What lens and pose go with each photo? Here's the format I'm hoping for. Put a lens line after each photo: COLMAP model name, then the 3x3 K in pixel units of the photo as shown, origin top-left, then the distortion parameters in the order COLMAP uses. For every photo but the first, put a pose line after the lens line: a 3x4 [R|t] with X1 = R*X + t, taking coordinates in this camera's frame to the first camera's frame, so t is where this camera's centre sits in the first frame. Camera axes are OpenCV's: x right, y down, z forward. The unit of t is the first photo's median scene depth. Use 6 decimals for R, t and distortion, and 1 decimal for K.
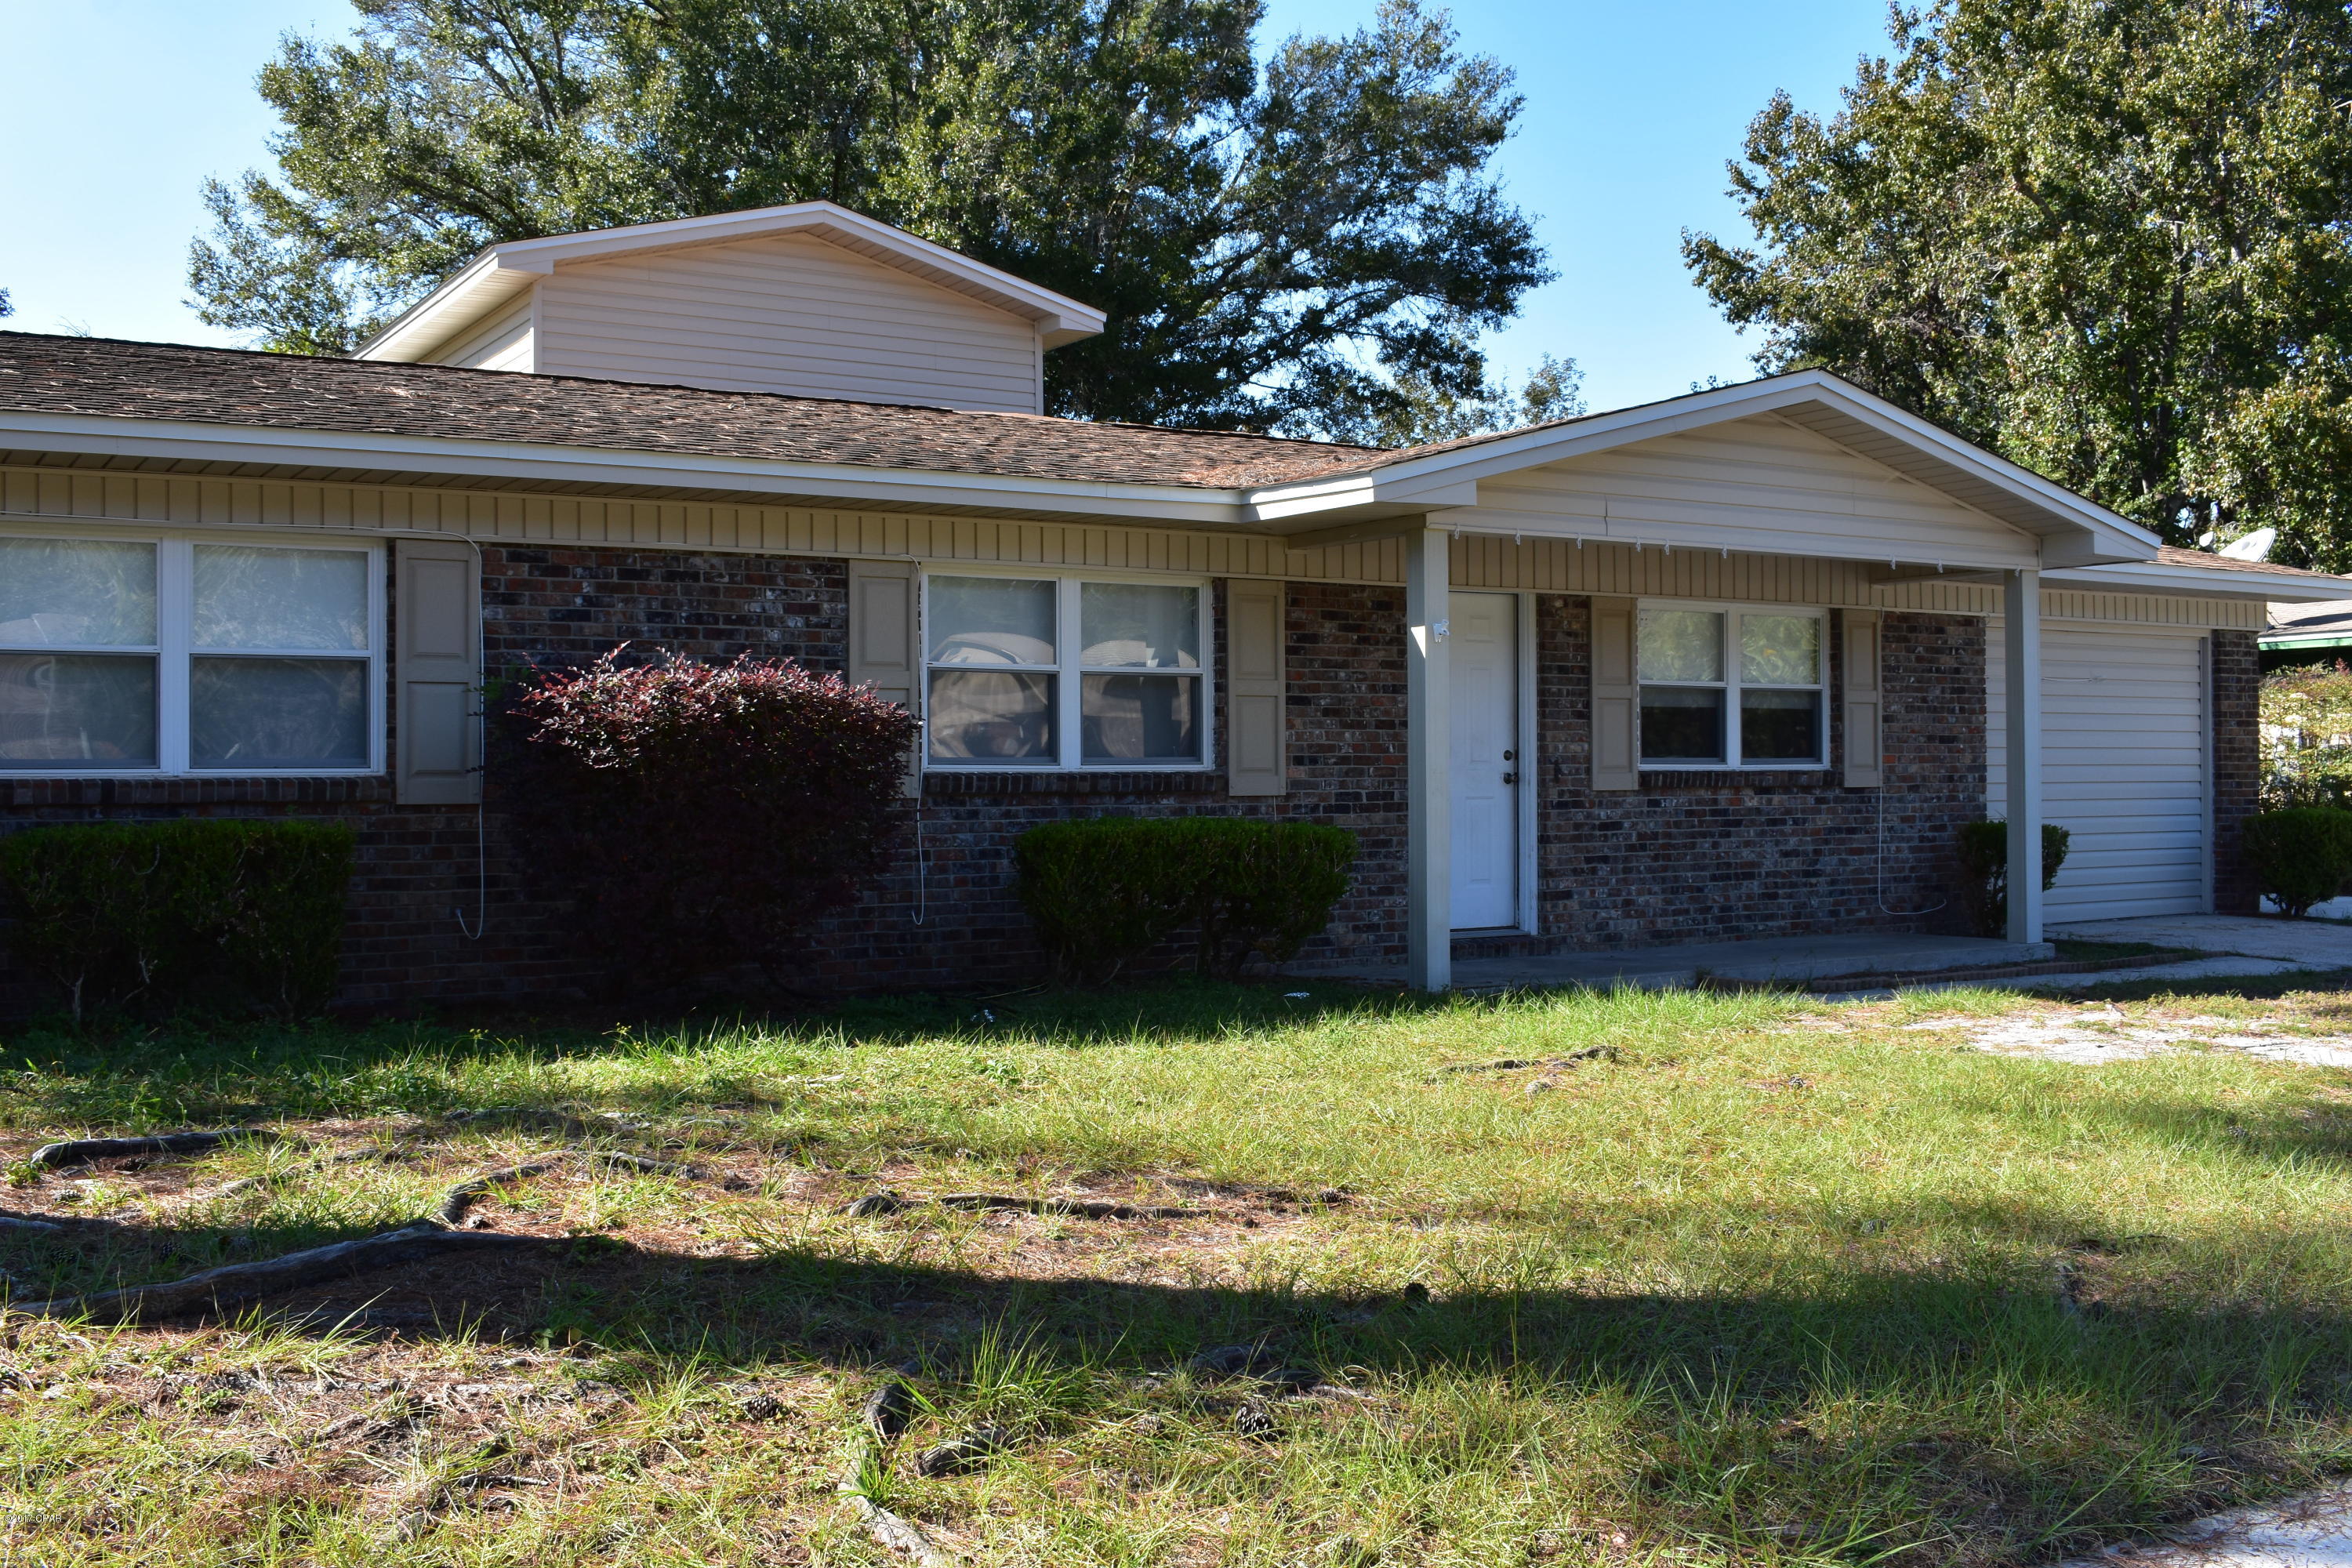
lens RADIAL K [[2301.1, 0, 1188.0], [0, 2301.1, 789.2], [0, 0, 1]] dist [-0.076123, 0.014117]
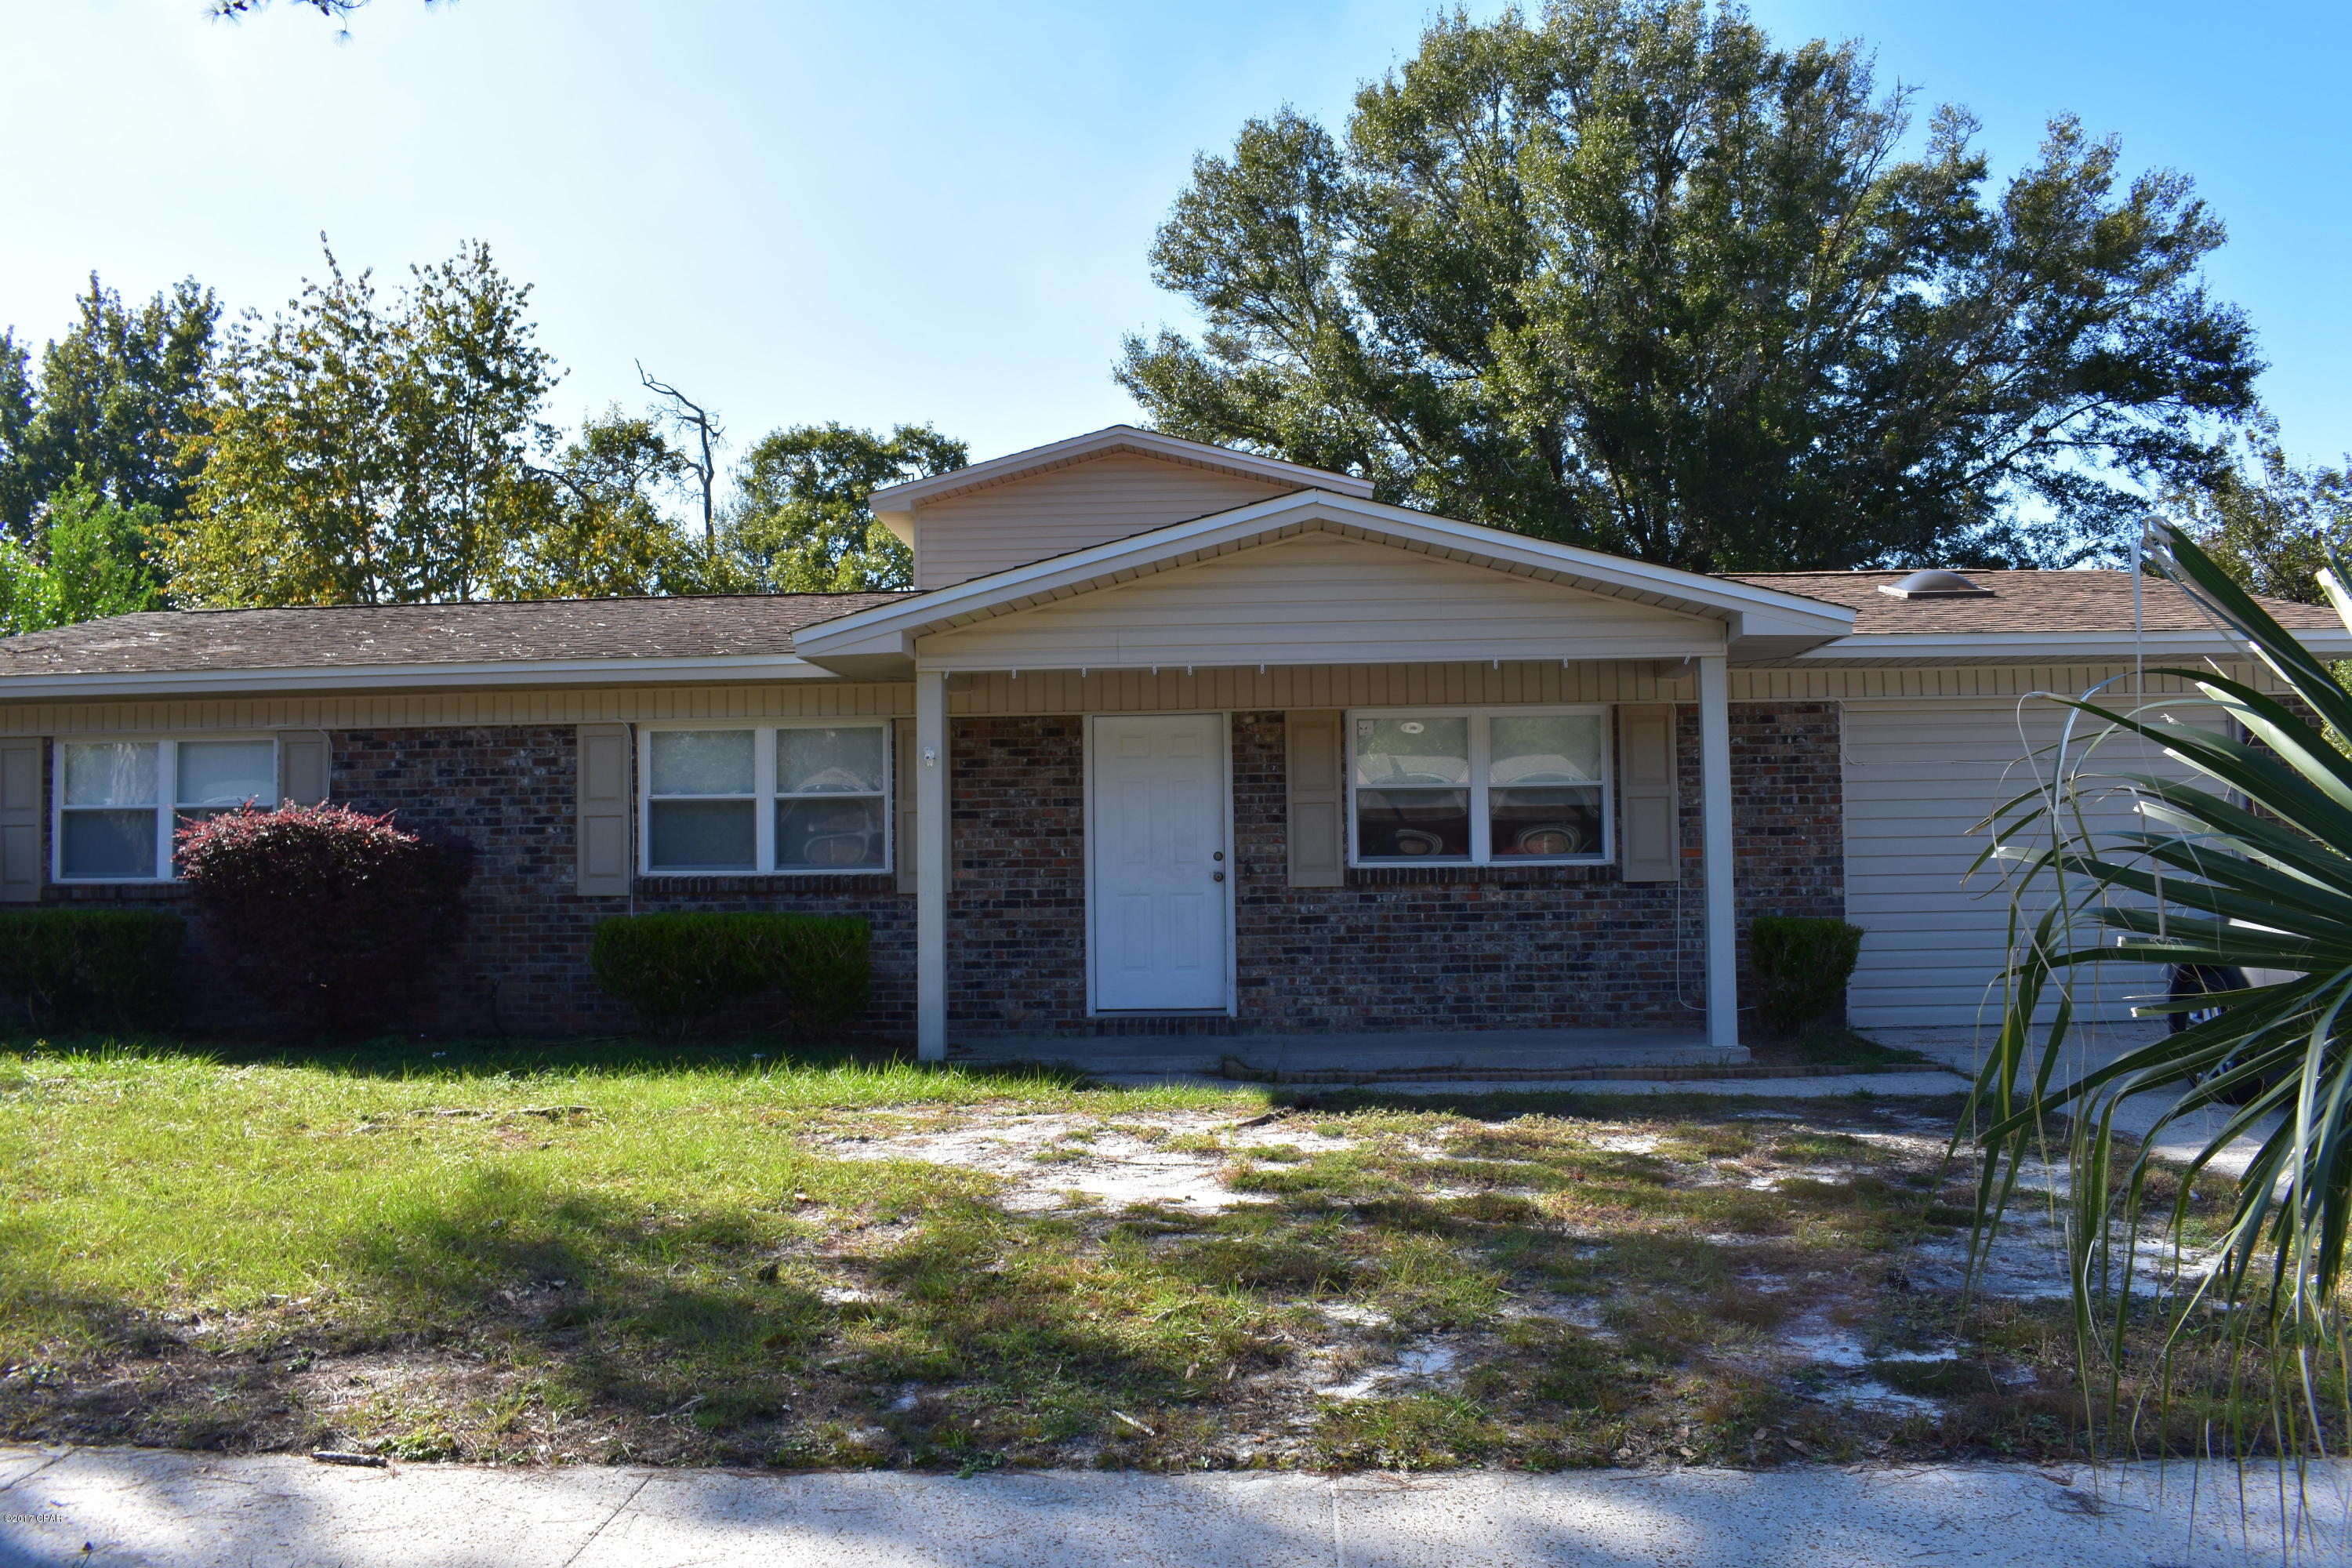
lens RADIAL K [[1836.8, 0, 1186.3], [0, 1836.8, 788.4], [0, 0, 1]] dist [-0.095718, 0.017168]
pose [[0.818727, -0.031380, -0.573325, 0.636173], [0.006189, 0.998930, -0.045838, -0.006721], [0.574149, 0.033980, 0.818045, 0.249117]]
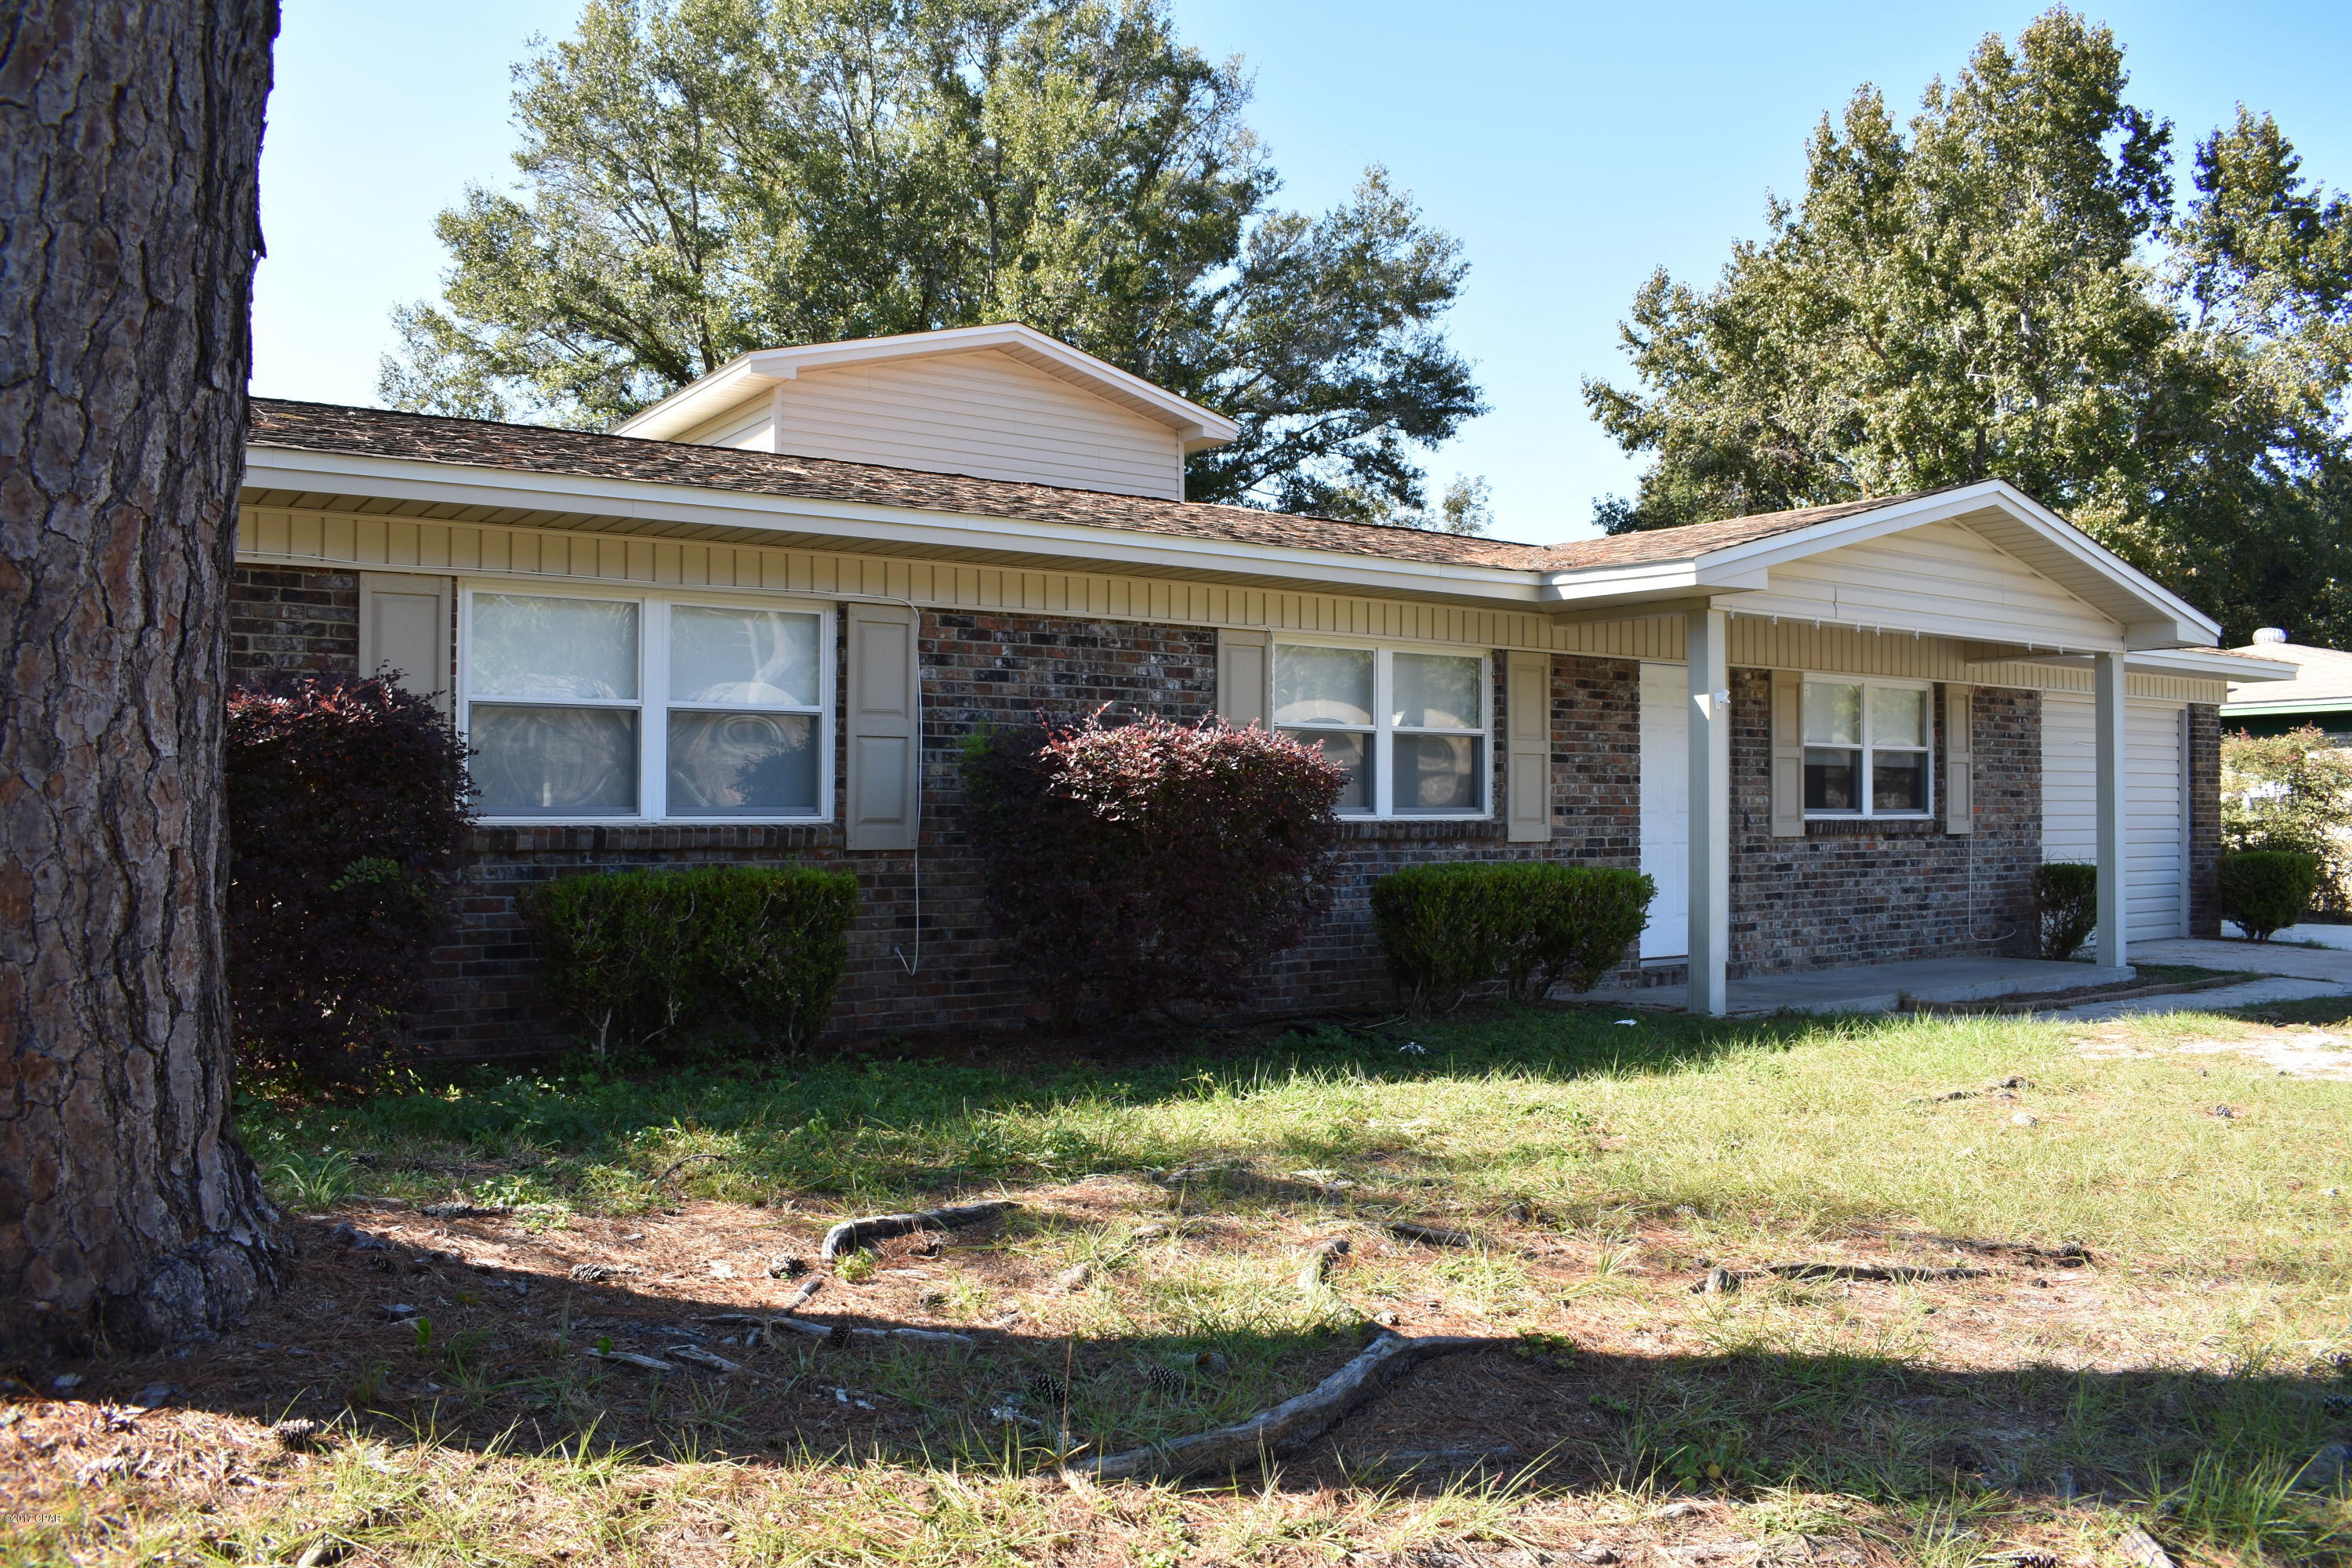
lens RADIAL K [[1836.8, 0, 1186.3], [0, 1836.8, 788.4], [0, 0, 1]] dist [-0.095718, 0.017168]
pose [[0.998367, 0.007784, 0.056587, -0.171122], [-0.006854, 0.999839, -0.016603, -0.006612], [-0.056707, 0.016188, 0.998260, 0.095058]]
